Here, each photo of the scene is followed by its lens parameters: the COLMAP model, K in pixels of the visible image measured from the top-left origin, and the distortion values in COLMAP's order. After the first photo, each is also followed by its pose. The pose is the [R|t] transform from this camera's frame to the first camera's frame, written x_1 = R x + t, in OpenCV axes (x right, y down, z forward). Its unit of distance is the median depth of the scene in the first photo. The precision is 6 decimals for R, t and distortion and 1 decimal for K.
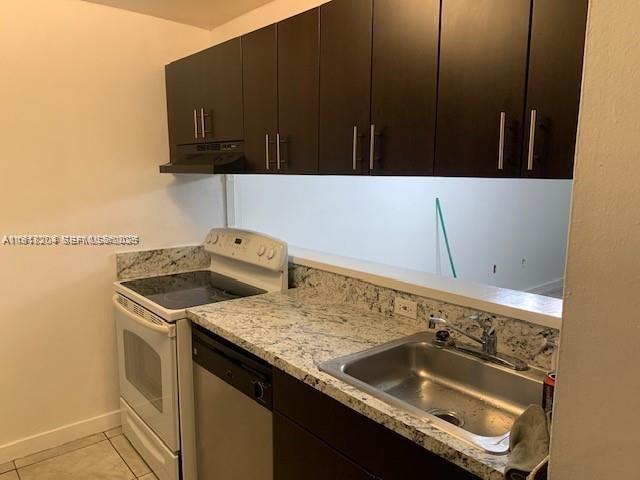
lens RADIAL K [[487.9, 0, 320.0], [0, 487.9, 240.0], [0, 0, 1]] dist [0.041749, -0.084742]
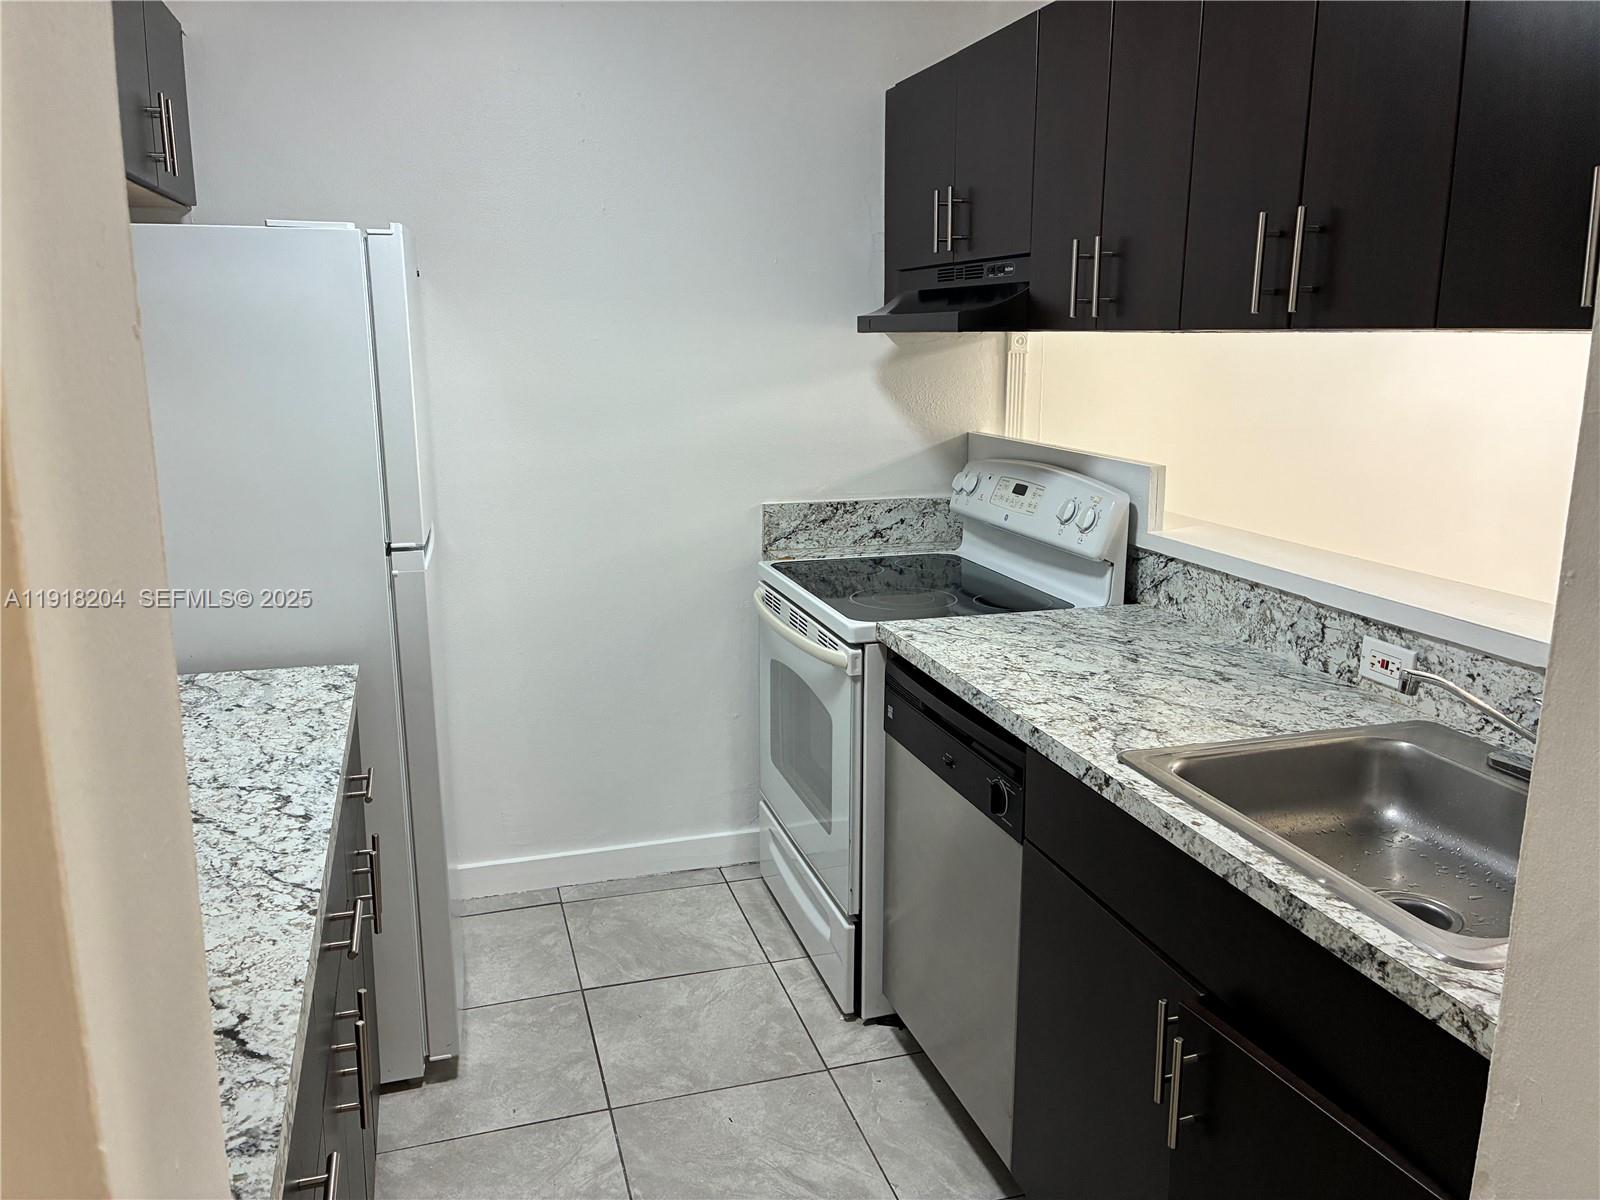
lens RADIAL K [[1207.5, 0, 800.0], [0, 1207.5, 600.0], [0, 0, 1]] dist [0.060379, -0.079626]
pose [[0.920890, 0.080761, -0.381366, 0.108053], [-0.052633, 0.995105, 0.083636, 0.027759], [0.386254, -0.056947, 0.920633, -0.111328]]
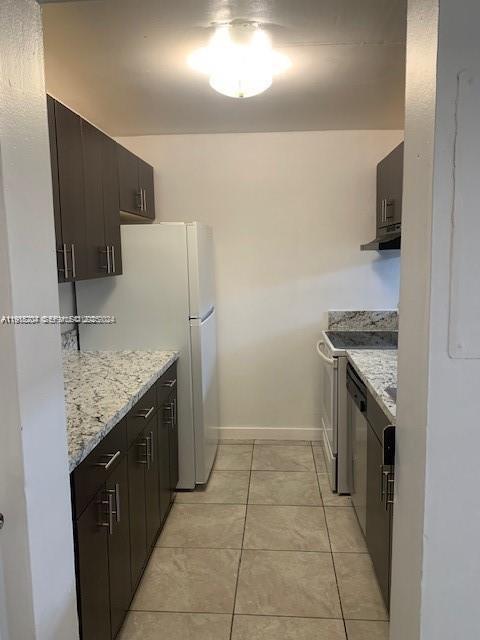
lens RADIAL K [[483.0, 0, 240.0], [0, 483.0, 320.0], [0, 0, 1]] dist [0.060379, -0.079626]
pose [[0.726559, 0.082223, -0.682167, 0.464161], [-0.082967, 0.996048, 0.031691, 0.043244], [0.682077, 0.033572, 0.730509, -0.207581]]
